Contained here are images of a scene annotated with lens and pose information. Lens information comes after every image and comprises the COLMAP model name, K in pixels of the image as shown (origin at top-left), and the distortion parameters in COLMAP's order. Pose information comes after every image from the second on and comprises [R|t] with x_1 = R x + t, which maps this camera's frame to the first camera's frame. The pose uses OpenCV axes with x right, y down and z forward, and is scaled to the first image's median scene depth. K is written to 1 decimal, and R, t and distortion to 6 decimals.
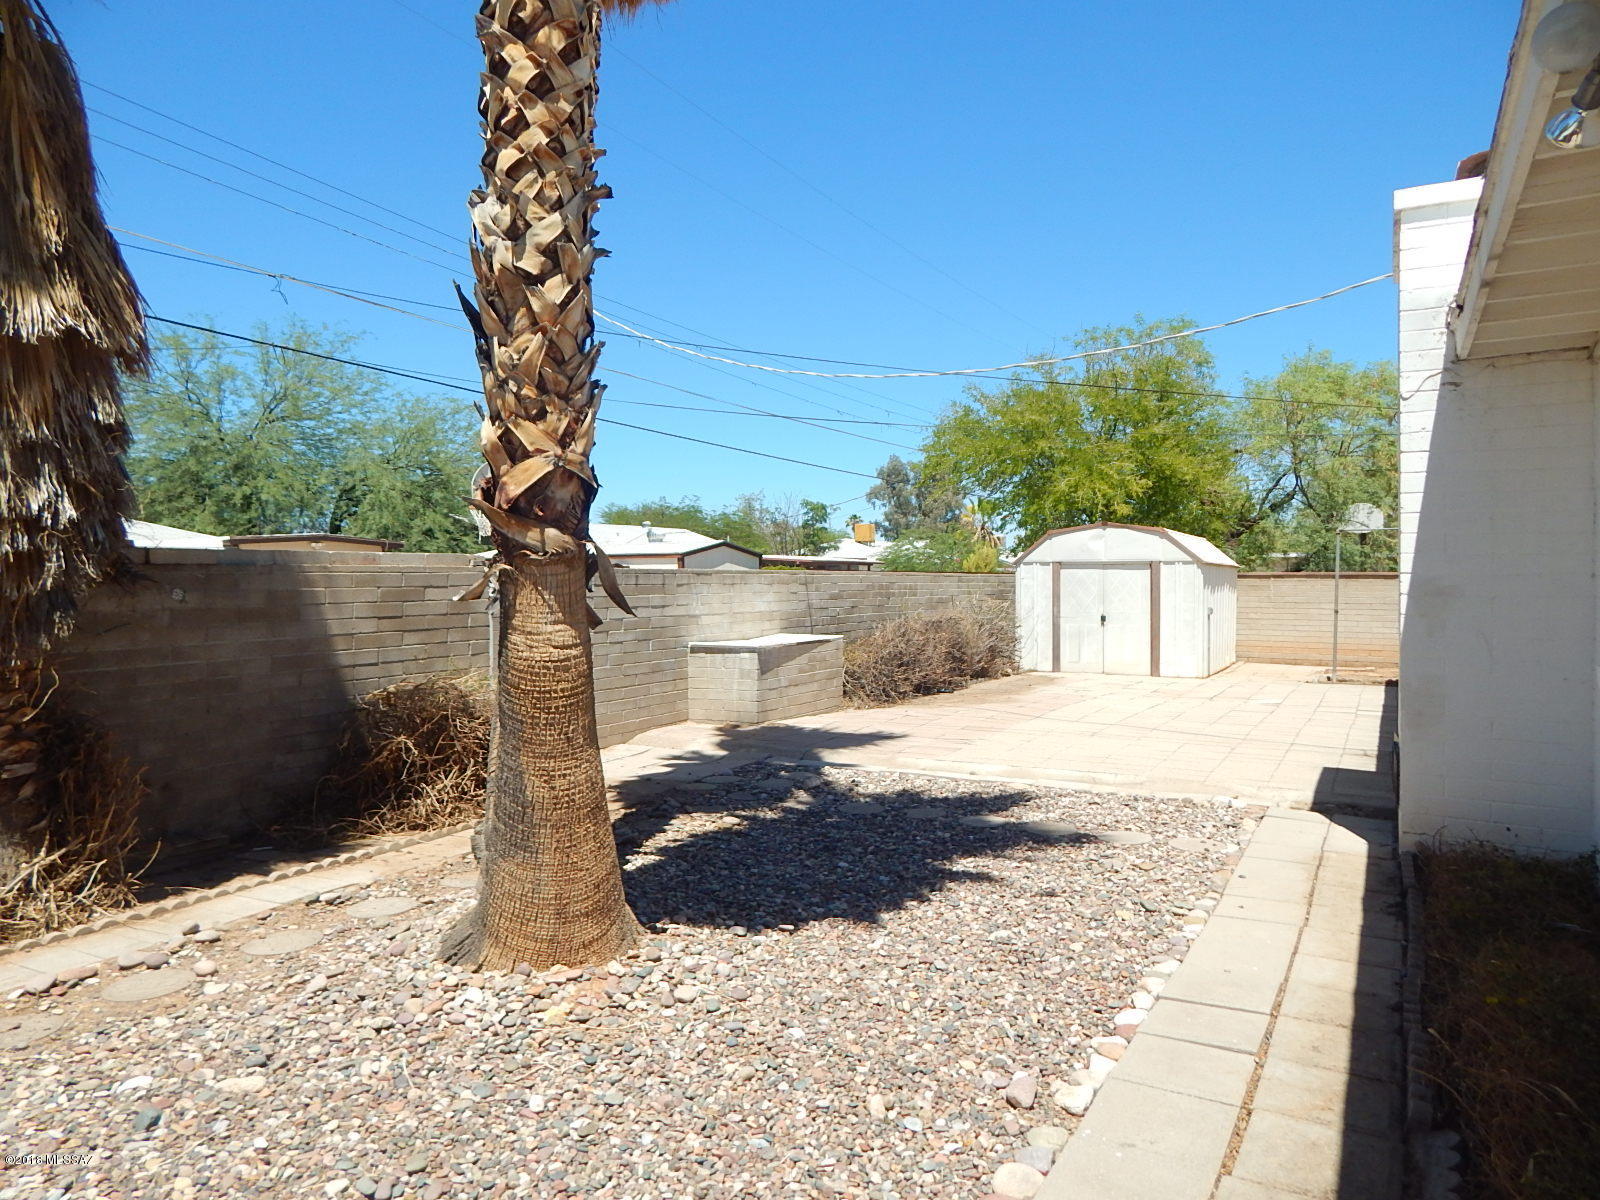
lens RADIAL K [[1045.9, 0, 801.1], [0, 1045.9, 598.5], [0, 0, 1]] dist [-0.017724, 0.009205]
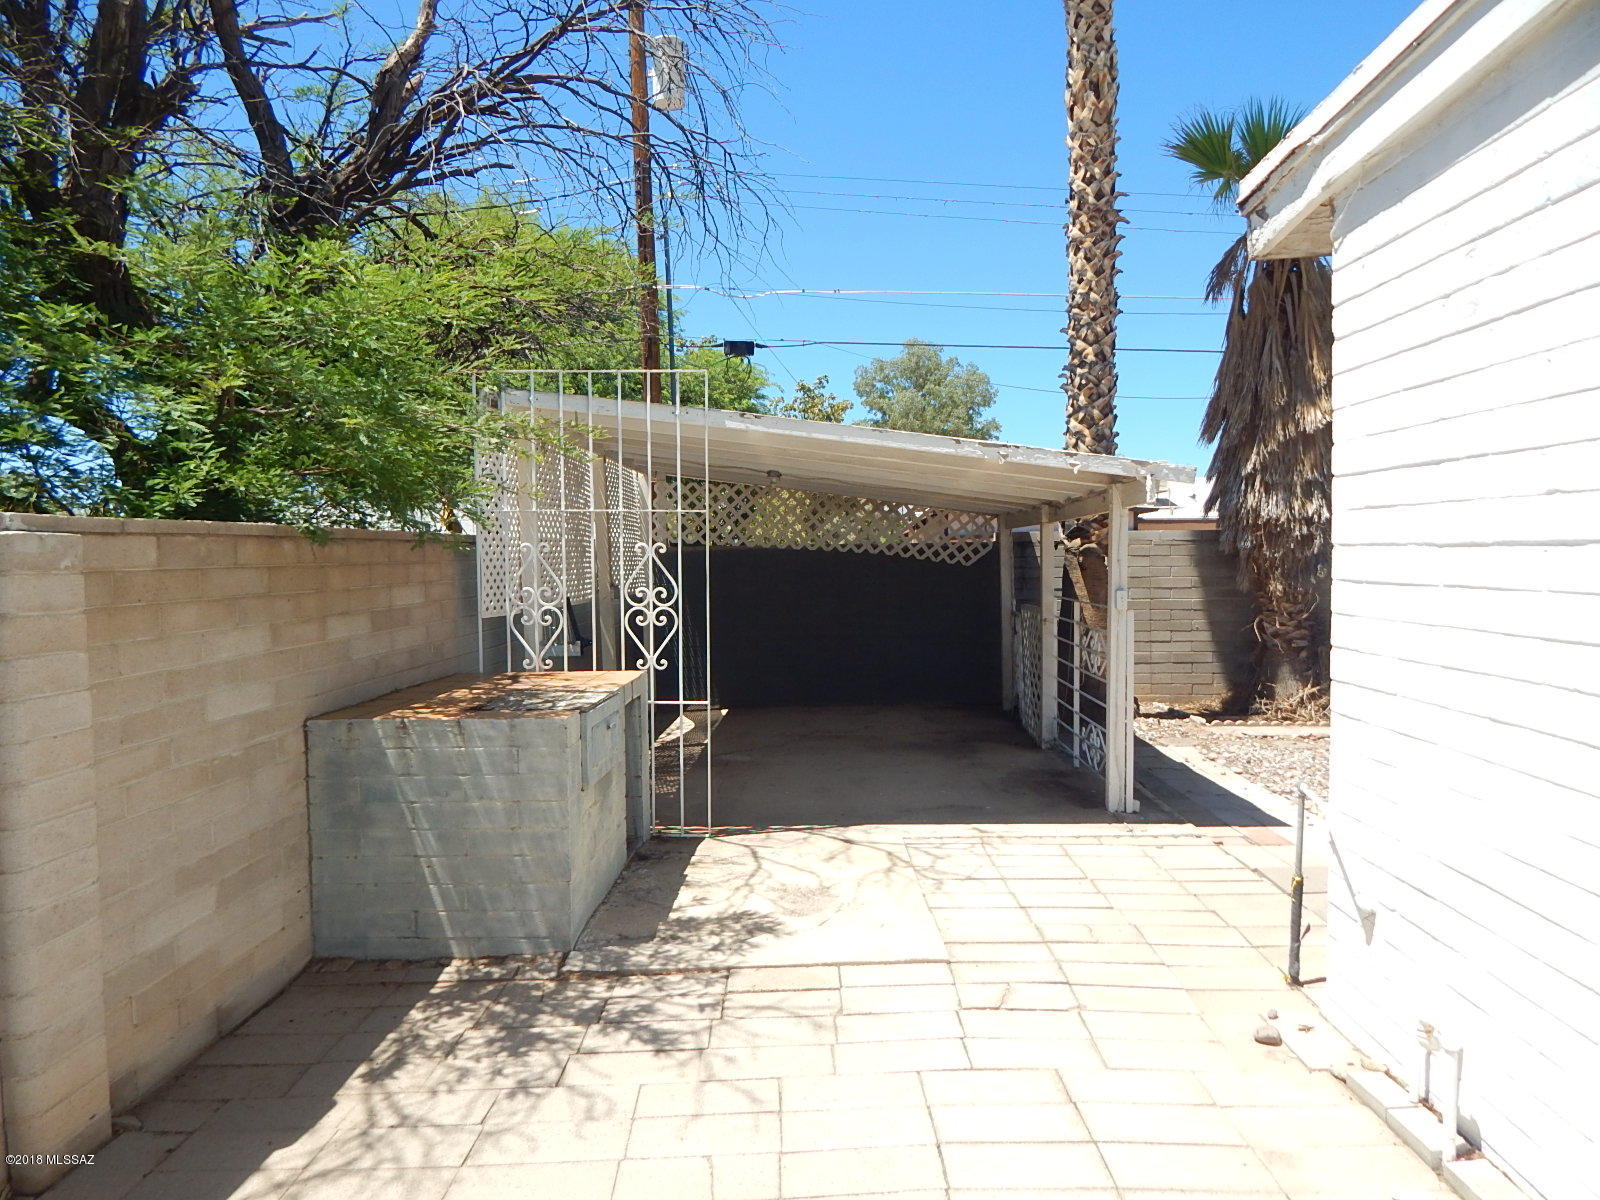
lens RADIAL K [[1045.9, 0, 800.1], [0, 1045.9, 602.4], [0, 0, 1]] dist [-0.017724, 0.009205]
pose [[0.455963, 0.040029, -0.889098, 0.612157], [-0.007574, 0.999126, 0.041099, 0.010574], [0.889967, -0.012006, 0.455867, -0.801769]]
